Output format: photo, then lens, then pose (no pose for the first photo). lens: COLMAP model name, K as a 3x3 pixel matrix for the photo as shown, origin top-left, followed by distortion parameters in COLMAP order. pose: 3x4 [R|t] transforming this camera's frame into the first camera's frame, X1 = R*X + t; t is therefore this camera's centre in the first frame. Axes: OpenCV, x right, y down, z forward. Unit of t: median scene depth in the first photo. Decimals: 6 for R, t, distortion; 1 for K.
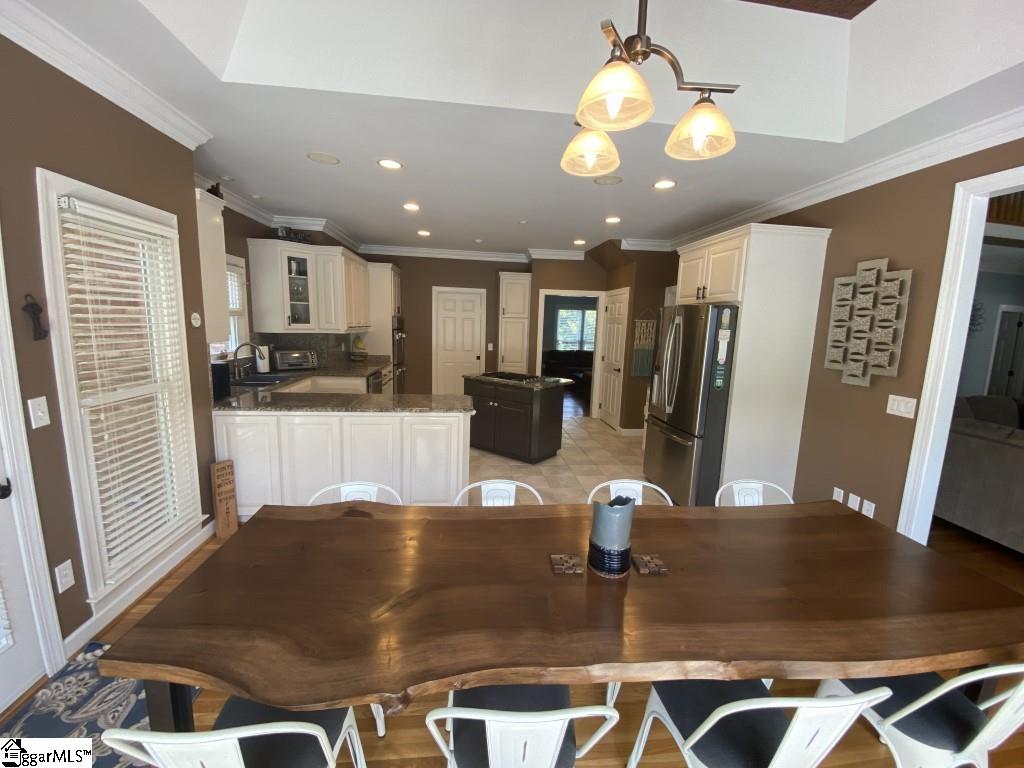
lens RADIAL K [[420.1, 0, 511.9], [0, 420.1, 387.5], [0, 0, 1]] dist [0.036860, -0.030840]
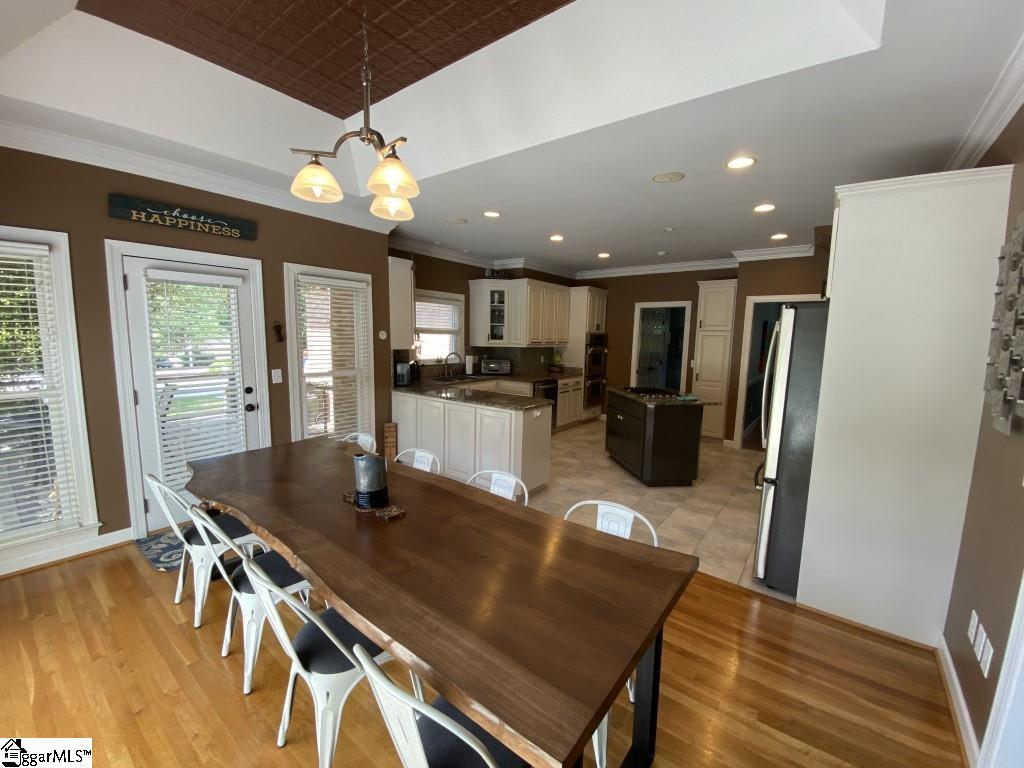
lens RADIAL K [[420.1, 0, 511.9], [0, 420.1, 387.5], [0, 0, 1]] dist [0.036860, -0.030840]
pose [[0.711813, 0.066756, -0.699190, 0.472261], [-0.102309, 0.994710, -0.009185, 0.005300], [0.694878, 0.078071, 0.714877, 0.108632]]
